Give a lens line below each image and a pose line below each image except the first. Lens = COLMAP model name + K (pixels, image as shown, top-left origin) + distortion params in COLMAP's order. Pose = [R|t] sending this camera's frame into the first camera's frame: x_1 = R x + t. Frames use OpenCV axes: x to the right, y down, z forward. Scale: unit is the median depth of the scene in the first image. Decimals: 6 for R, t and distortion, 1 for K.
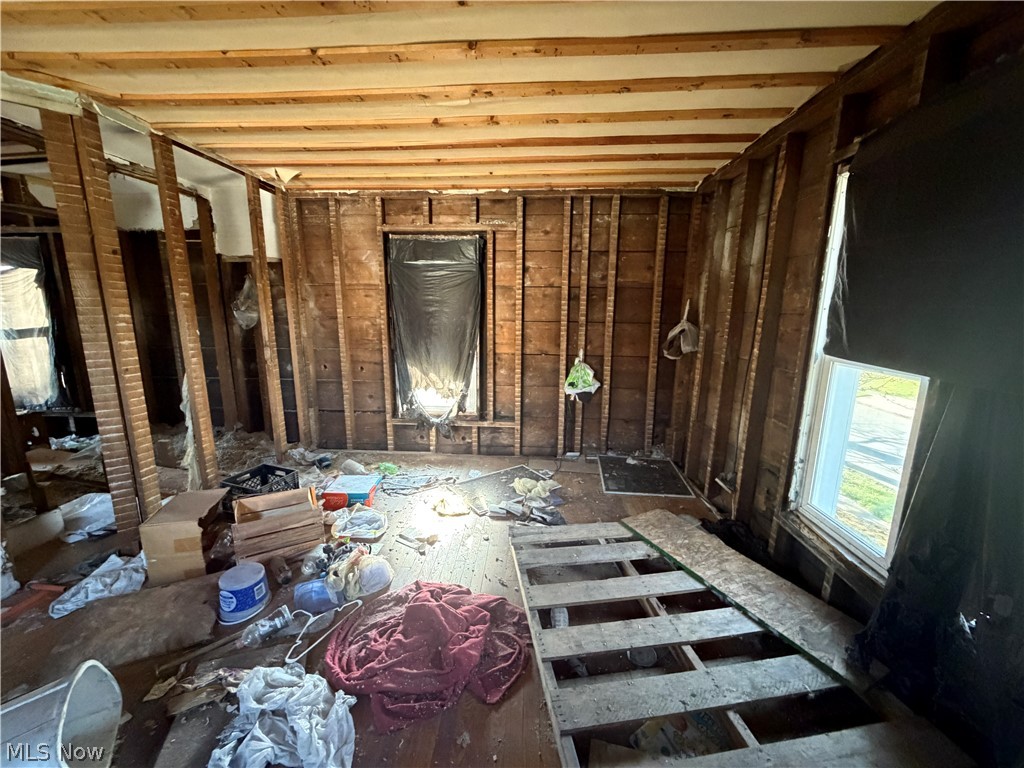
lens RADIAL K [[408.9, 0, 512.0], [0, 408.9, 384.0], [0, 0, 1]] dist [0.001184, 0.000065]
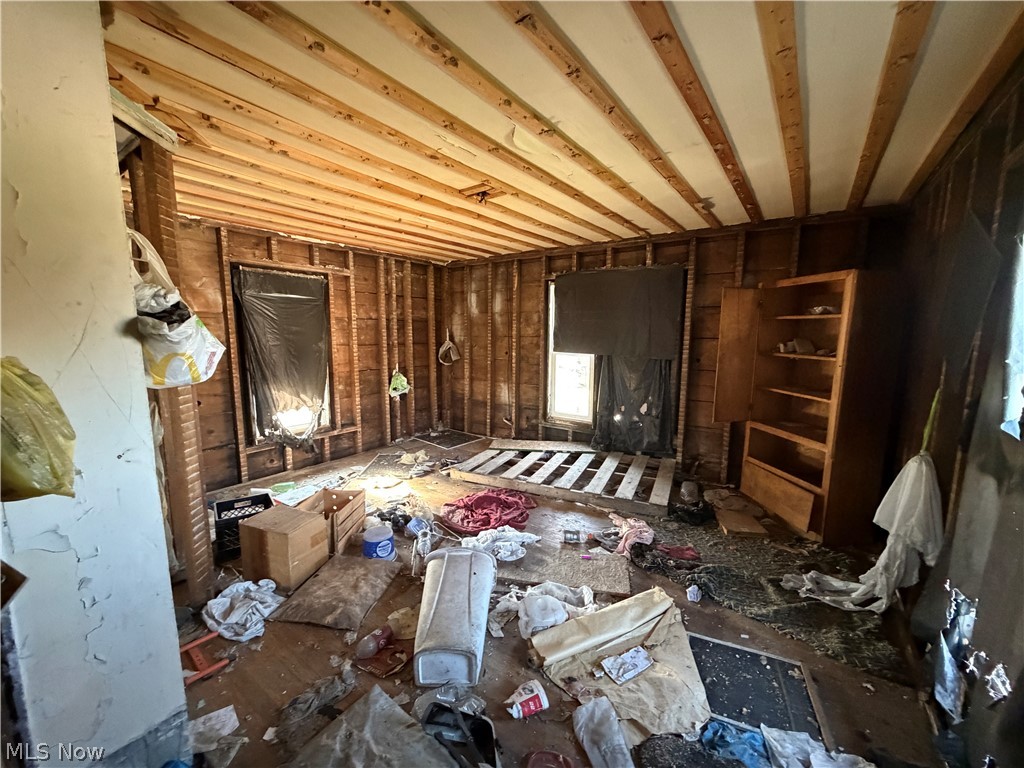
lens RADIAL K [[408.9, 0, 512.0], [0, 408.9, 384.0], [0, 0, 1]] dist [0.001184, 0.000065]
pose [[0.535993, -0.113181, 0.836601, -0.831350], [0.159050, 0.986765, 0.031596, 0.003323], [-0.829105, 0.116127, 0.546900, -0.094519]]
